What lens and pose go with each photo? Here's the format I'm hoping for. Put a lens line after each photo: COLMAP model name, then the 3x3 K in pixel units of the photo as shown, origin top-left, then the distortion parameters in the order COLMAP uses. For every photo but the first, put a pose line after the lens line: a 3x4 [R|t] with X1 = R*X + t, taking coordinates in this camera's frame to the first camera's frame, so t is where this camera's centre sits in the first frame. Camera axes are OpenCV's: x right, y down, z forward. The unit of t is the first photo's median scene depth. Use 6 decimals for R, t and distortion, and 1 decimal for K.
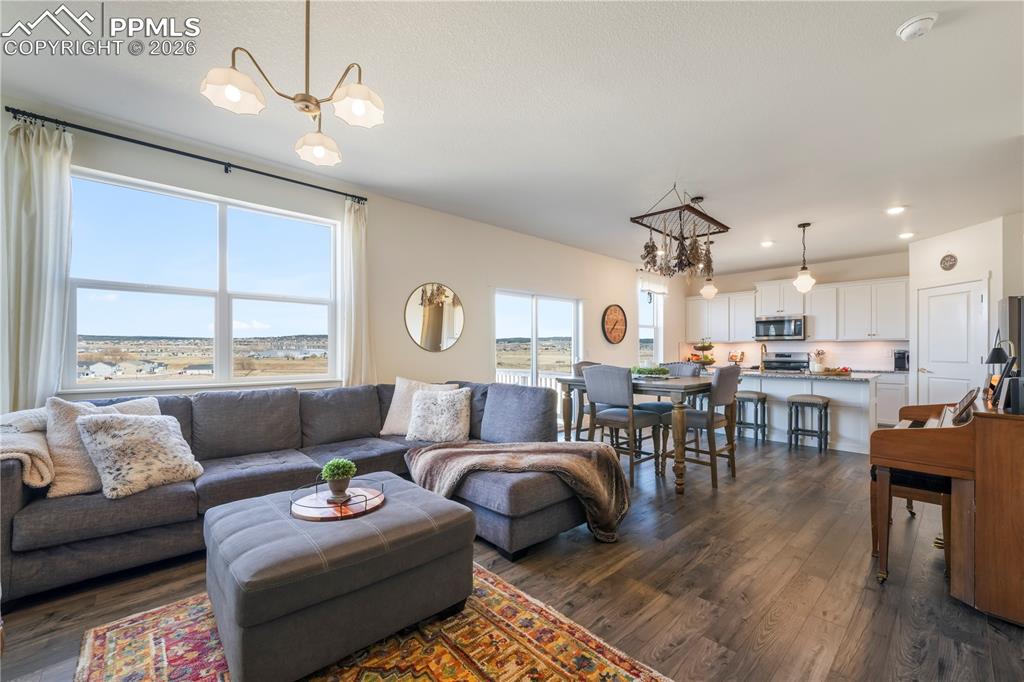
lens RADIAL K [[415.2, 0, 507.2], [0, 415.2, 350.5], [0, 0, 1]] dist [-0.008022, 0.001870]
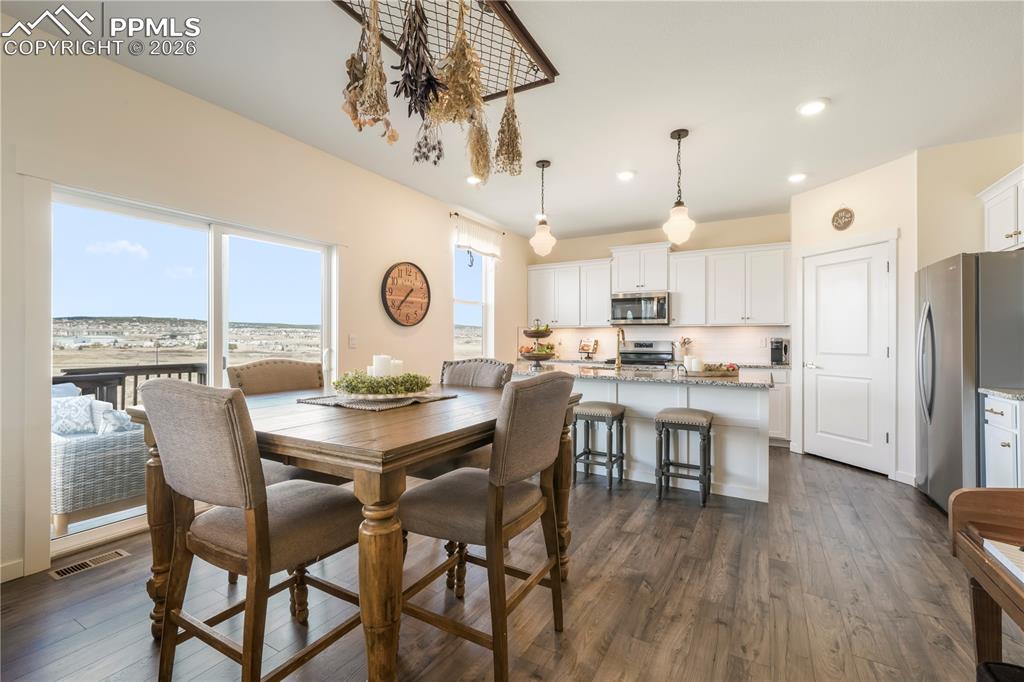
lens RADIAL K [[440.8, 0, 507.5], [0, 440.8, 336.7], [0, 0, 1]] dist [0.003628, -0.000923]
pose [[0.954234, 0.004455, 0.299026, 0.224762], [-0.003073, 0.999982, -0.005093, 0.002223], [-0.299044, 0.003941, 0.954231, 0.363811]]
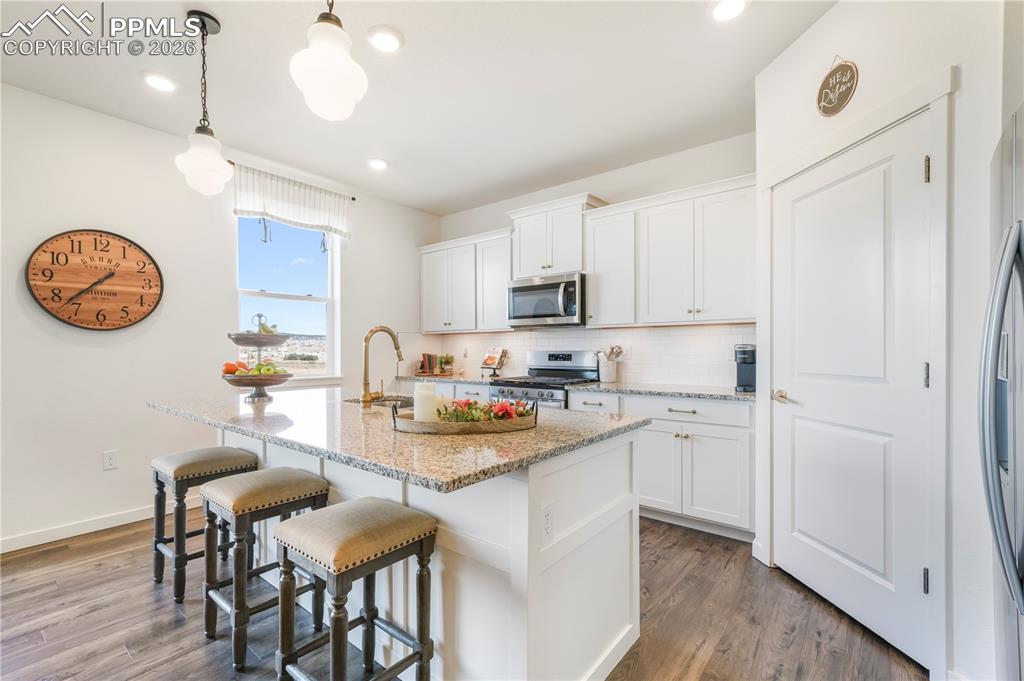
lens RADIAL K [[440.8, 0, 511.5], [0, 440.8, 350.6], [0, 0, 1]] dist [0.003628, -0.000923]
pose [[0.987943, -0.004092, 0.154763, 0.633715], [0.003603, 0.999988, 0.003442, 0.002827], [-0.154775, -0.002843, 0.987946, 0.576008]]
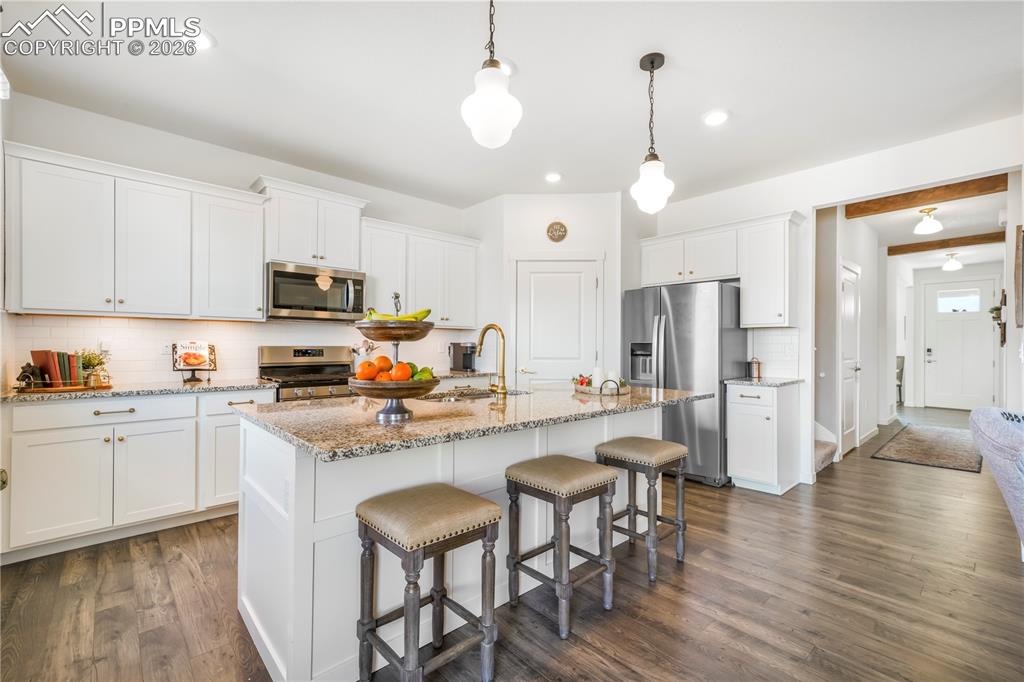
lens RADIAL K [[440.8, 0, 510.5], [0, 440.8, 343.4], [0, 0, 1]] dist [0.003628, -0.000923]
pose [[-0.000755, 0.003437, 0.999994, 0.197426], [-0.006924, 0.999970, -0.003443, 0.002126], [-0.999976, -0.006926, -0.000731, 0.927472]]
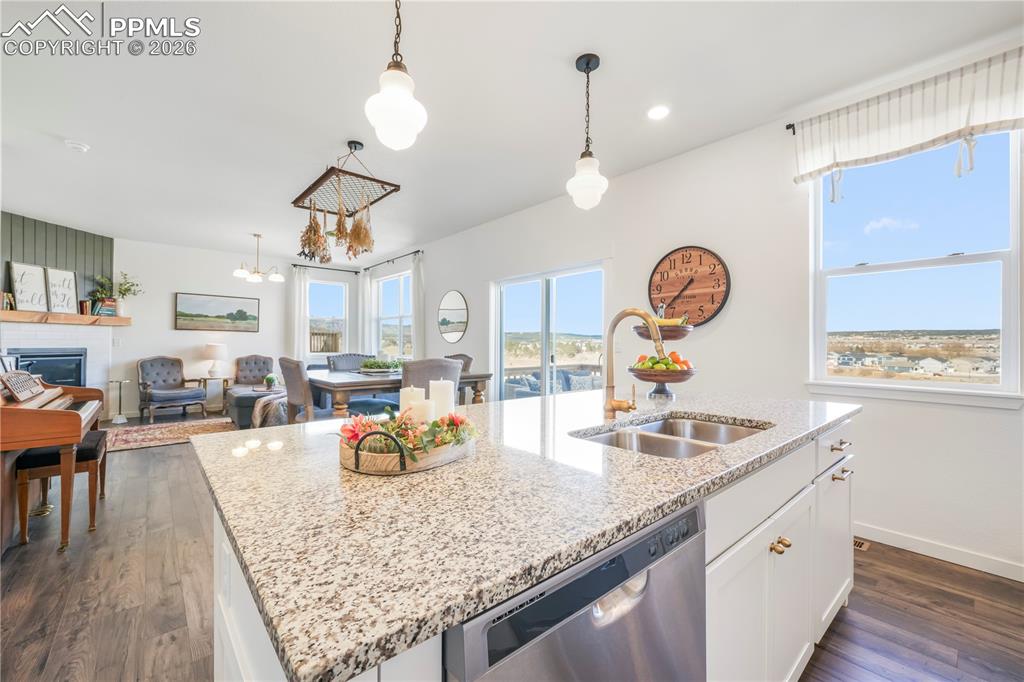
lens RADIAL K [[415.2, 0, 506.6], [0, 415.2, 341.7], [0, 0, 1]] dist [-0.008022, 0.001870]
pose [[-0.024469, -0.006075, -0.999682, 0.820423], [-0.003660, 0.999975, -0.005988, 0.004168], [0.999694, 0.003512, -0.024490, 0.878100]]
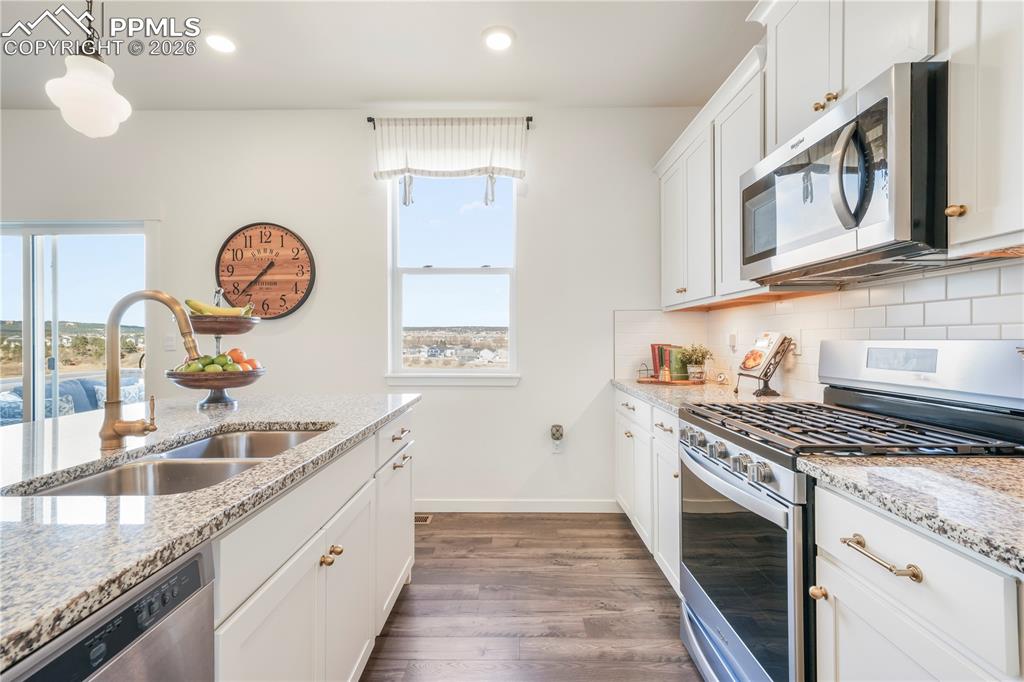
lens RADIAL K [[466.9, 0, 511.4], [0, 466.9, 339.5], [0, 0, 1]] dist [0.003504, 0.001988]
pose [[0.736543, -0.002076, -0.676387, 0.818901], [0.003795, 0.999992, 0.001064, 0.004113], [0.676380, -0.003351, 0.736546, 0.903455]]
